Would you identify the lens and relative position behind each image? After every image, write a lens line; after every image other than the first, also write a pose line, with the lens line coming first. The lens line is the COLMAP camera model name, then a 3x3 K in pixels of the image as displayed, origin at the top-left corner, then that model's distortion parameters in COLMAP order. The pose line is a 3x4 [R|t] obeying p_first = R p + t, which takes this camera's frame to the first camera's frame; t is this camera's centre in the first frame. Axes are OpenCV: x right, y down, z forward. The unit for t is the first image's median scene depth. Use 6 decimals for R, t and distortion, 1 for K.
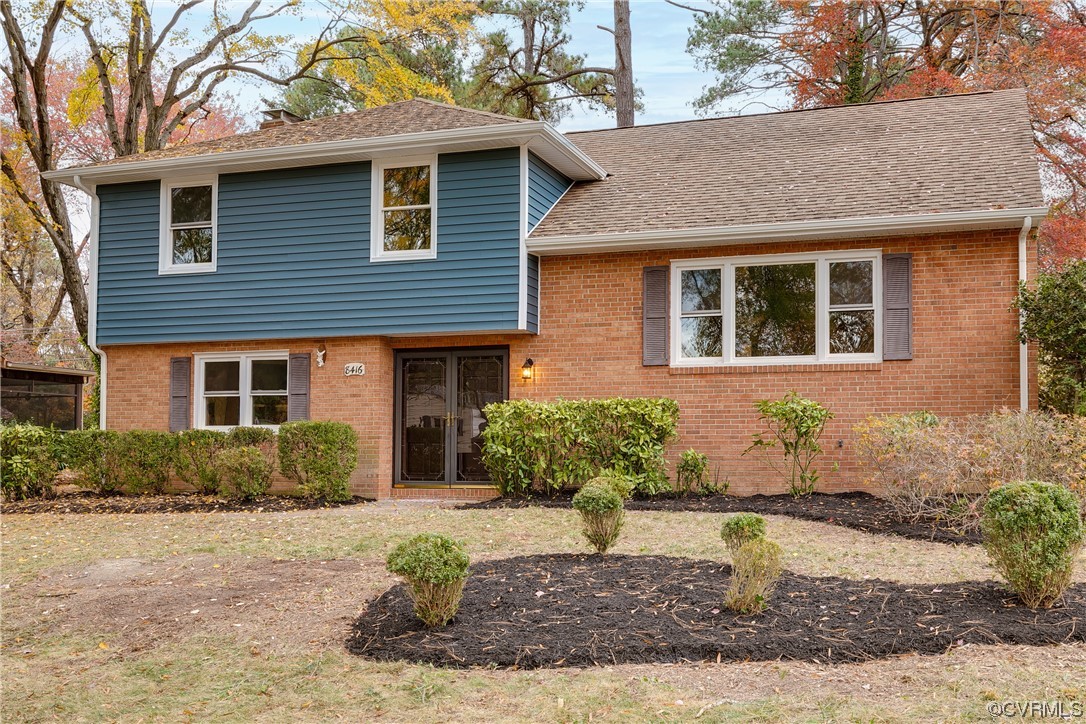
lens RADIAL K [[1068.7, 0, 543.0], [0, 1068.7, 362.0], [0, 0, 1]] dist [0.003756, 0.003783]
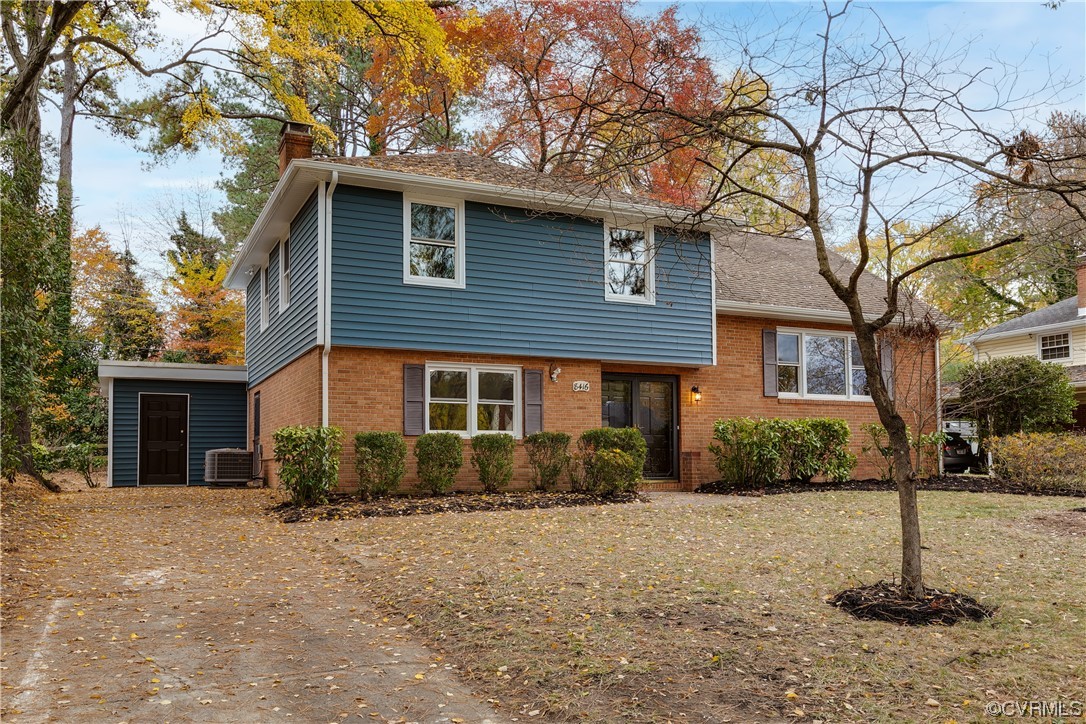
lens RADIAL K [[875.0, 0, 543.0], [0, 875.0, 362.0], [0, 0, 1]] dist [-0.011258, -0.003917]
pose [[0.730474, 0.071020, 0.679238, -0.842882], [-0.060334, 0.997400, -0.039402, 0.019935], [-0.680270, -0.012199, 0.732860, 0.289532]]
